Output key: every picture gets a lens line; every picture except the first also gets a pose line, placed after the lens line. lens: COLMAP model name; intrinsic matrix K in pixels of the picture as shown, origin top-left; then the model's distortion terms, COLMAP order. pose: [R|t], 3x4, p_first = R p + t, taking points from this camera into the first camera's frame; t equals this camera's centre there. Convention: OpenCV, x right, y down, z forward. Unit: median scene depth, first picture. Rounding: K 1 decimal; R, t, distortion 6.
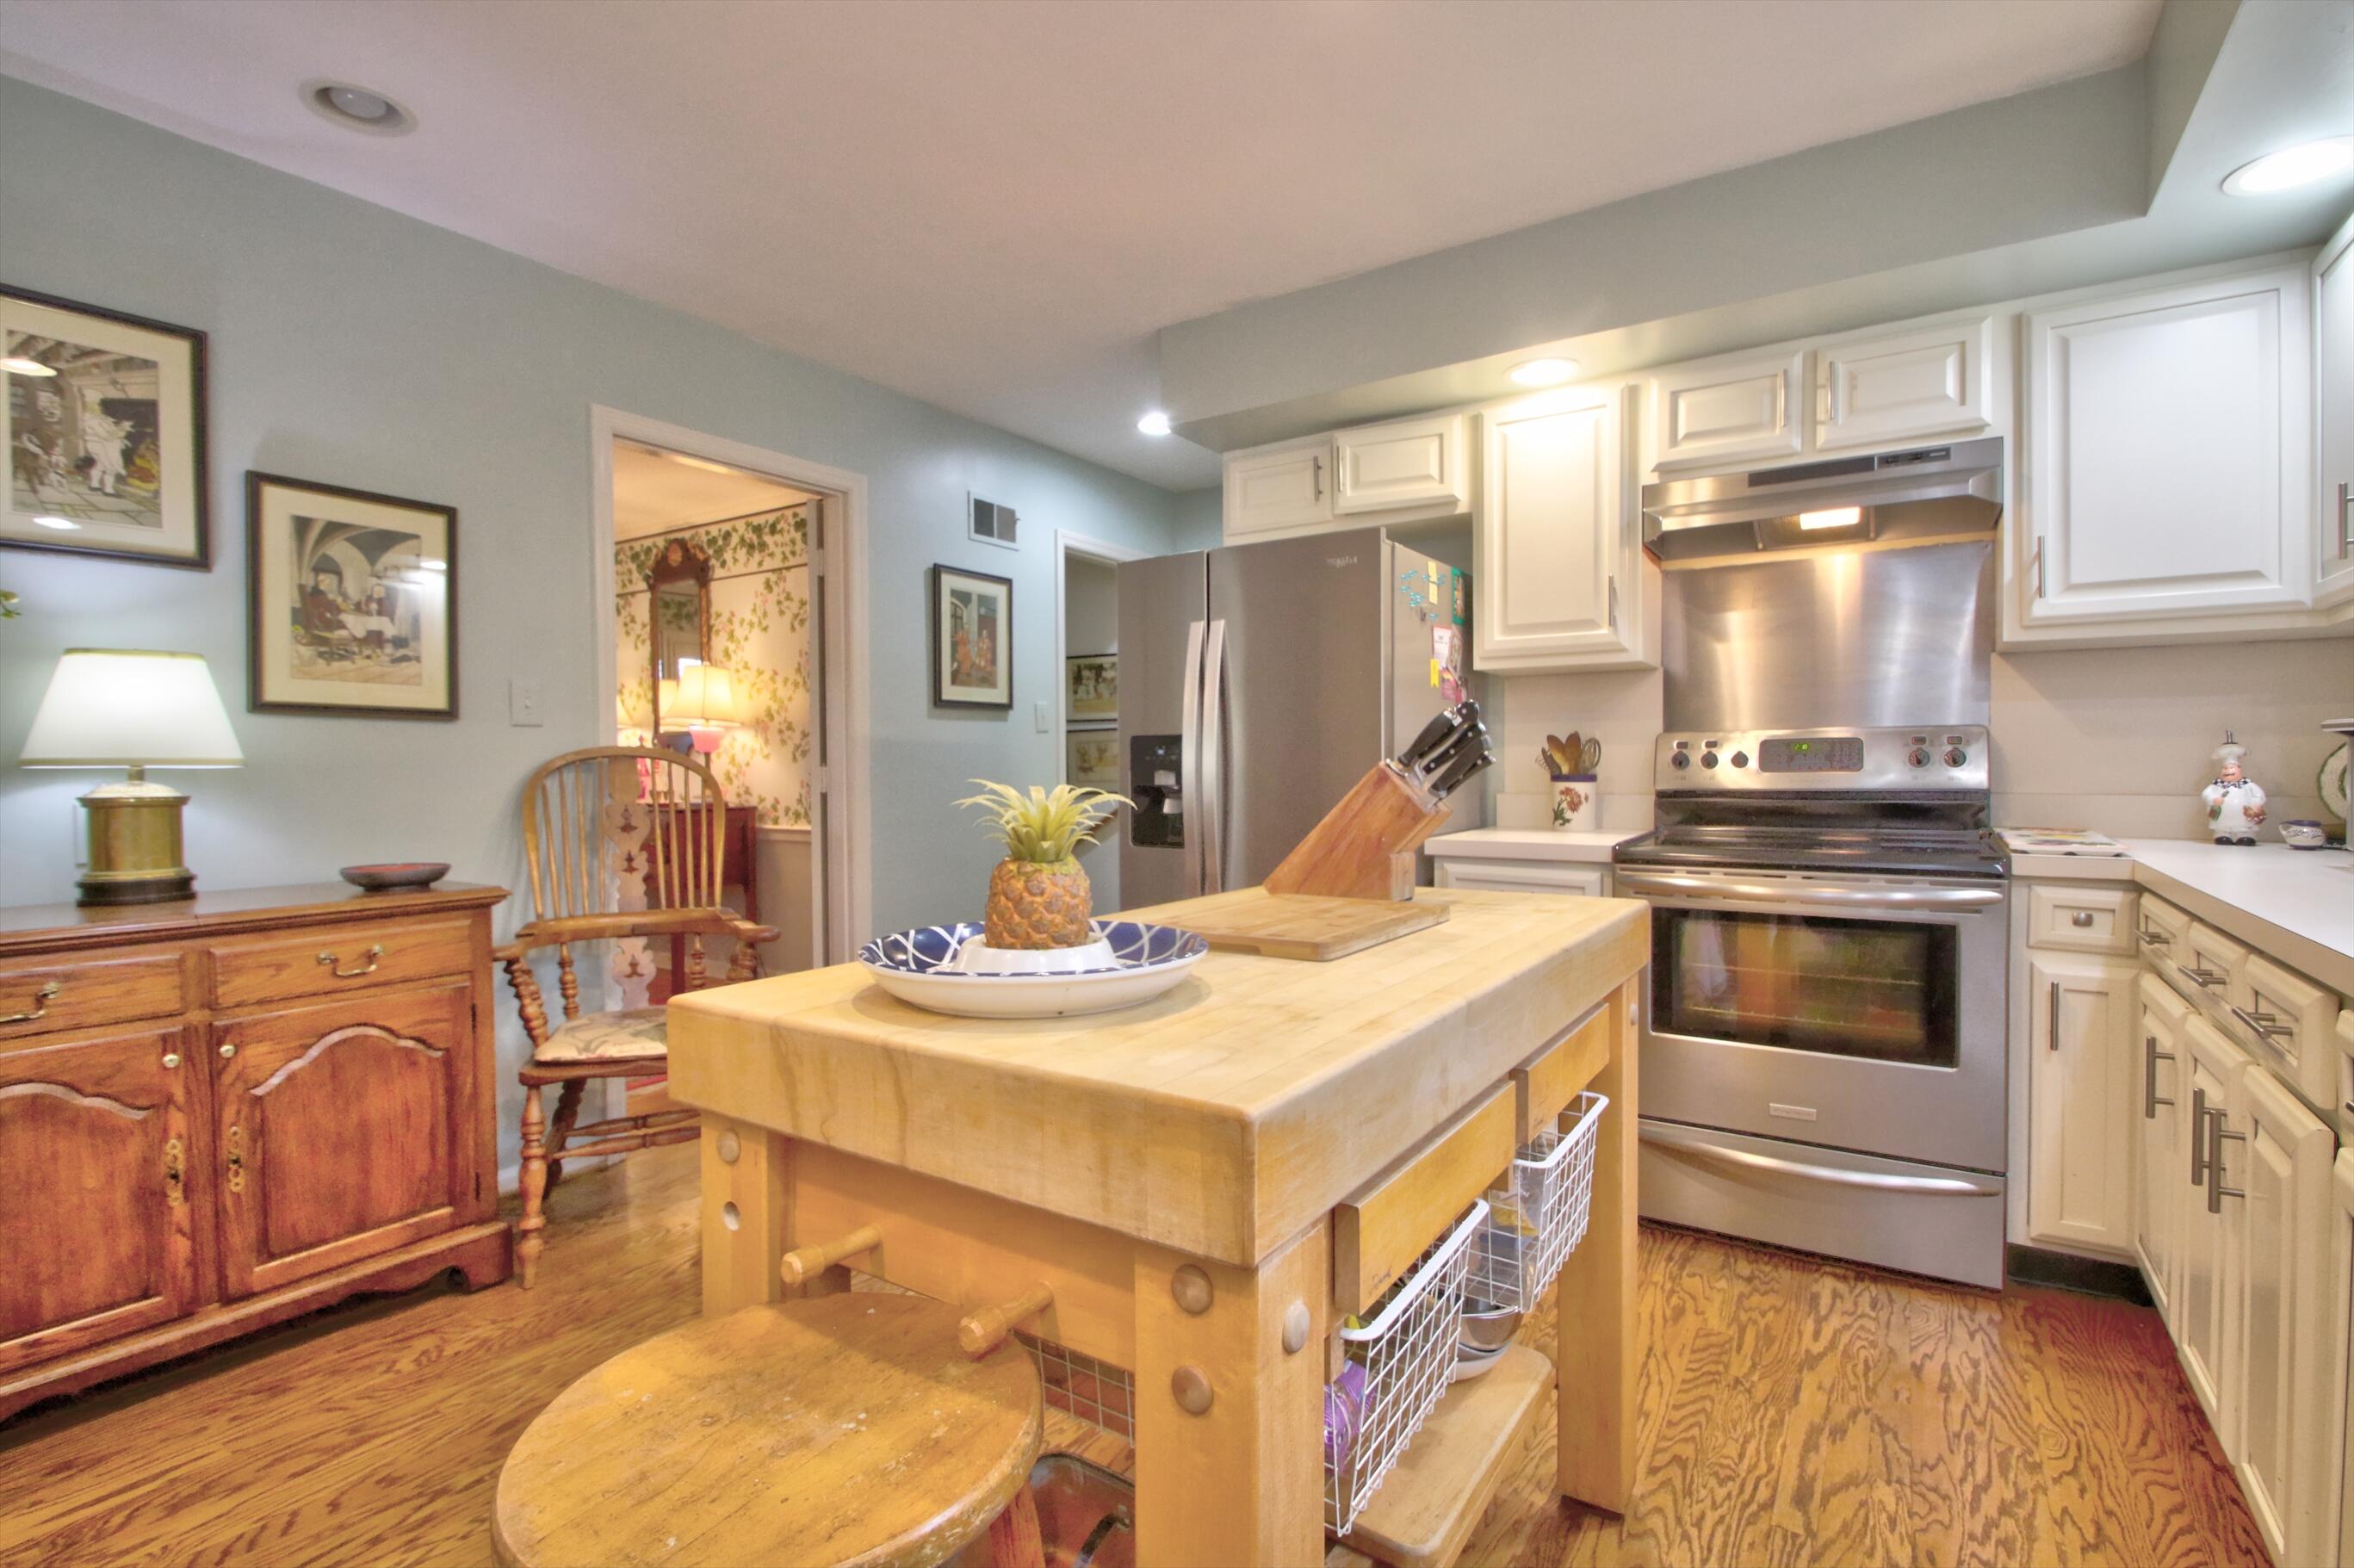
lens RADIAL K [[1083.8, 0, 1173.3], [0, 1083.8, 787.7], [0, 0, 1]] dist [0.013189, -0.017367]
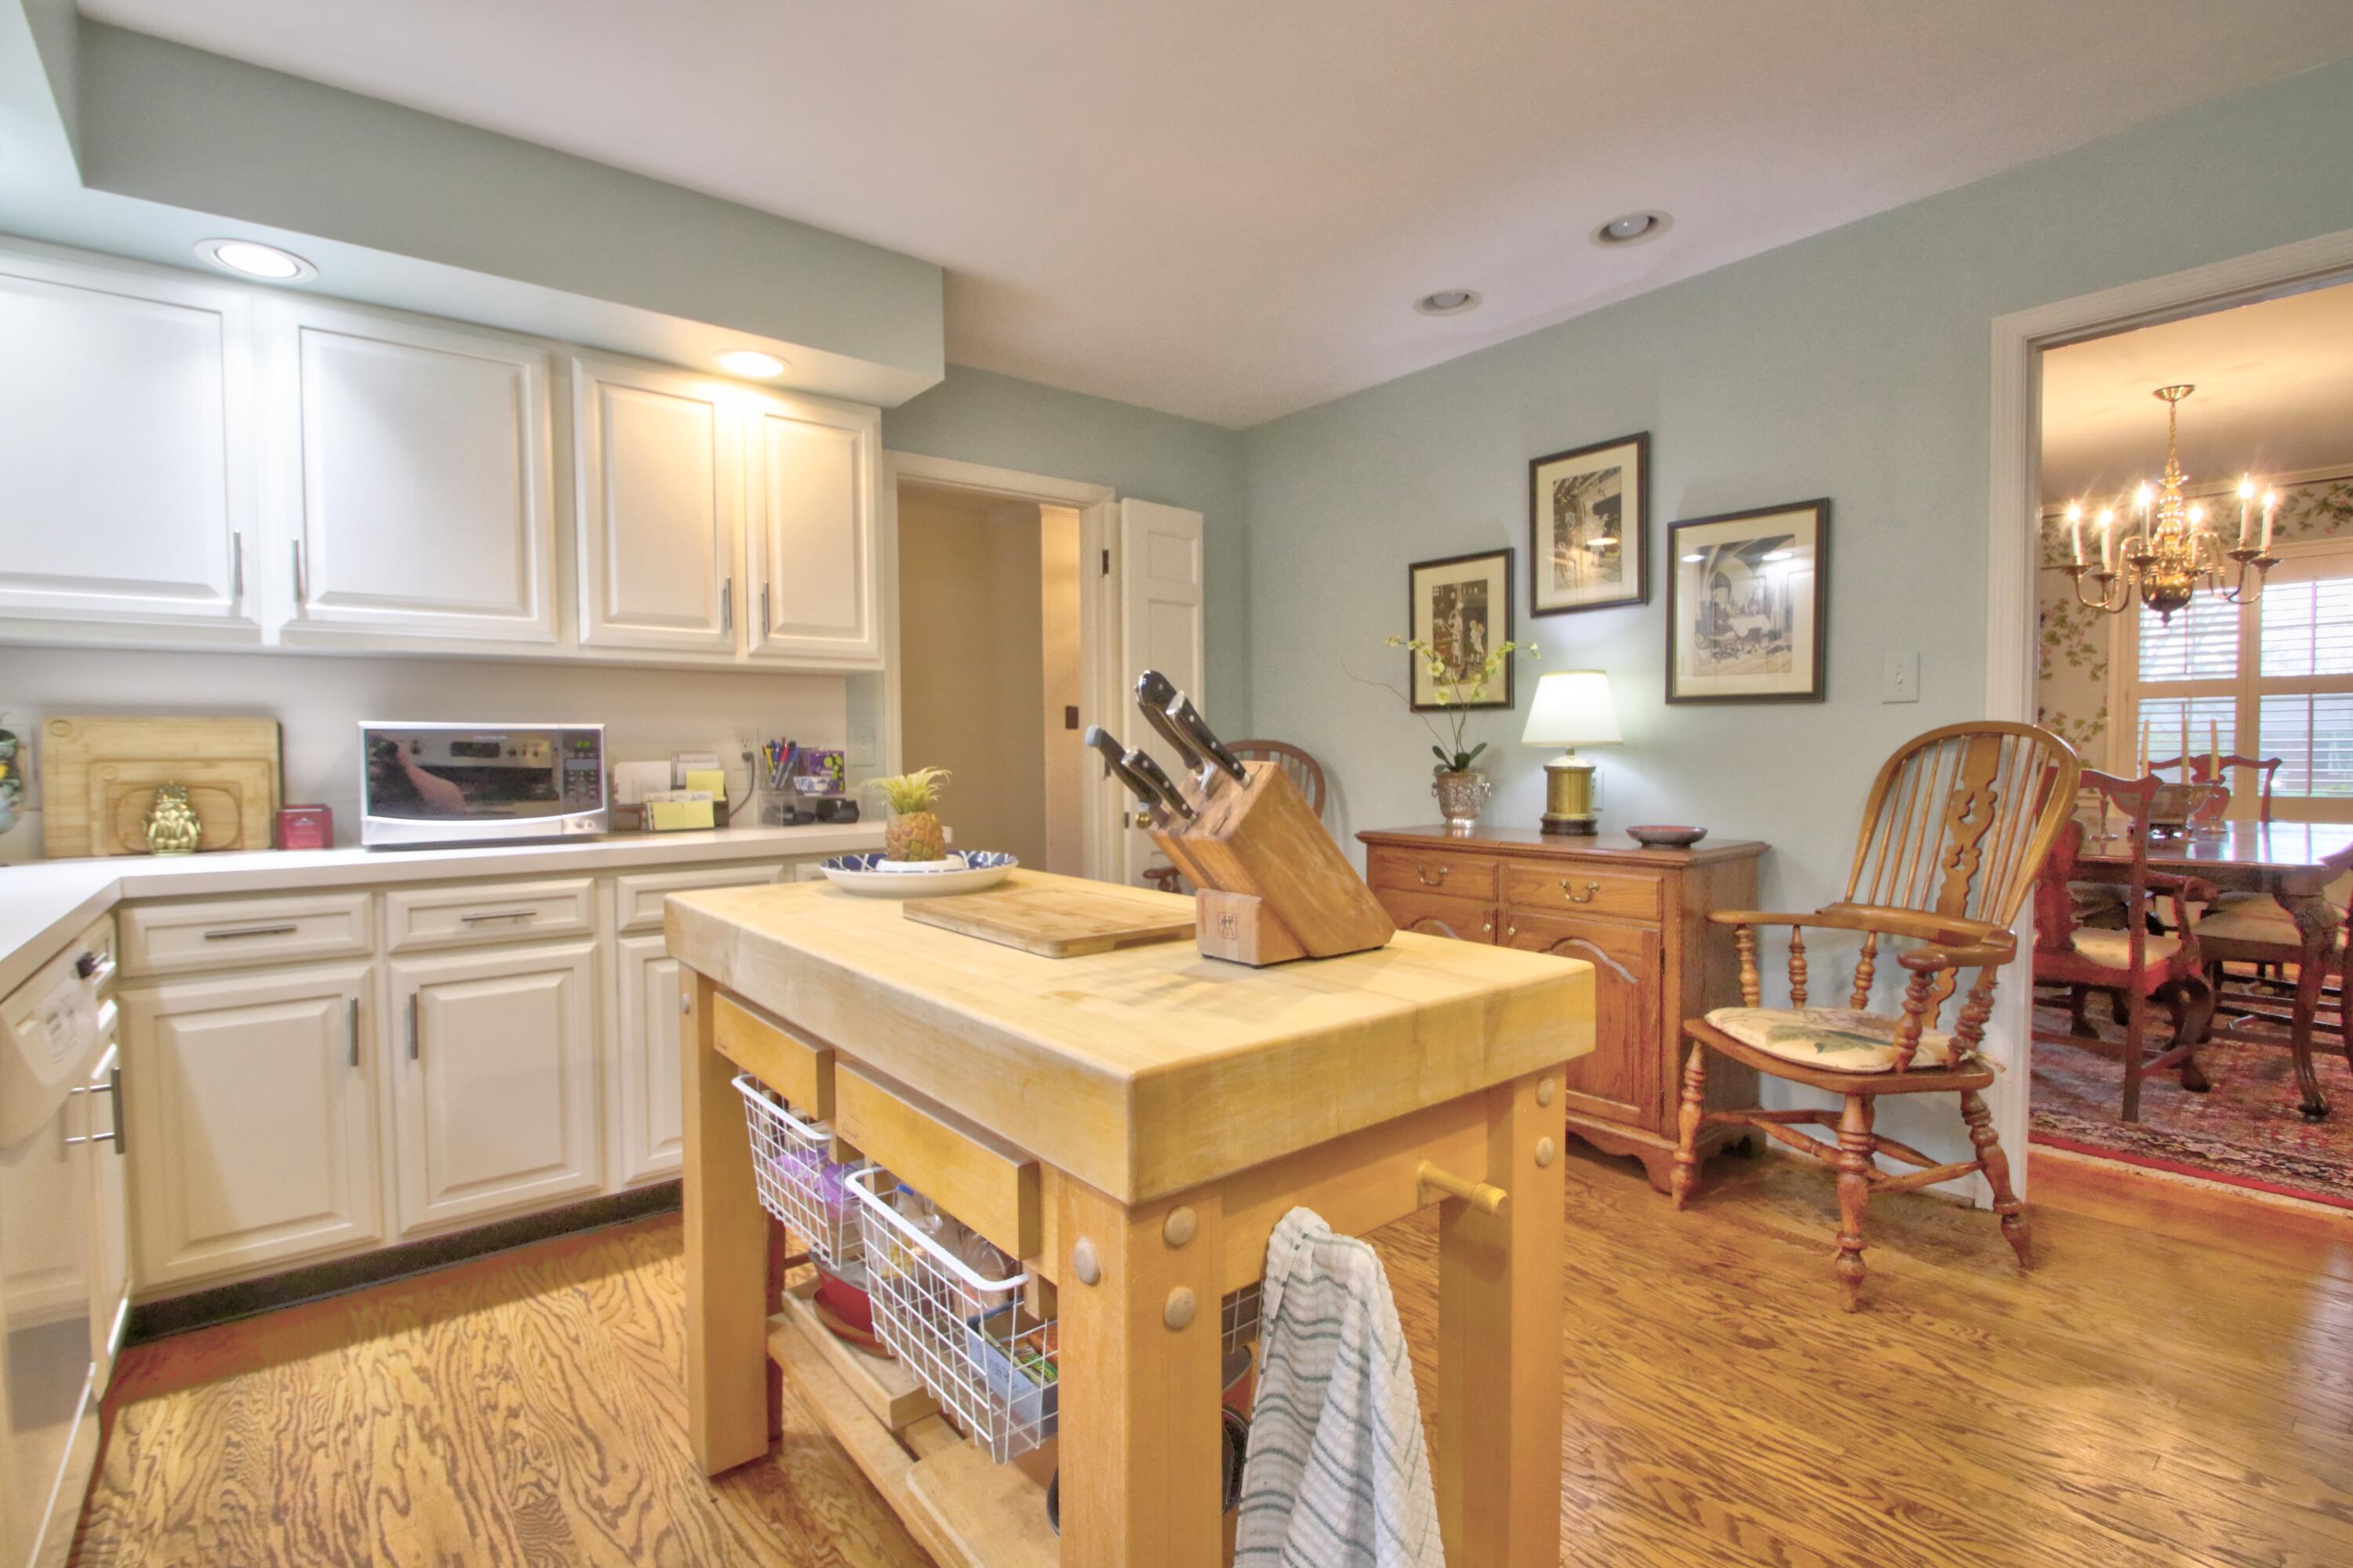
lens RADIAL K [[1083.4, 0, 1172.8], [0, 1083.4, 787.7], [0, 0, 1]] dist [0.013189, -0.017367]
pose [[-0.292233, 0.046725, -0.955205, 0.573825], [-0.007347, 0.998667, 0.051099, -0.029571], [0.956319, 0.021951, -0.291500, 0.758313]]
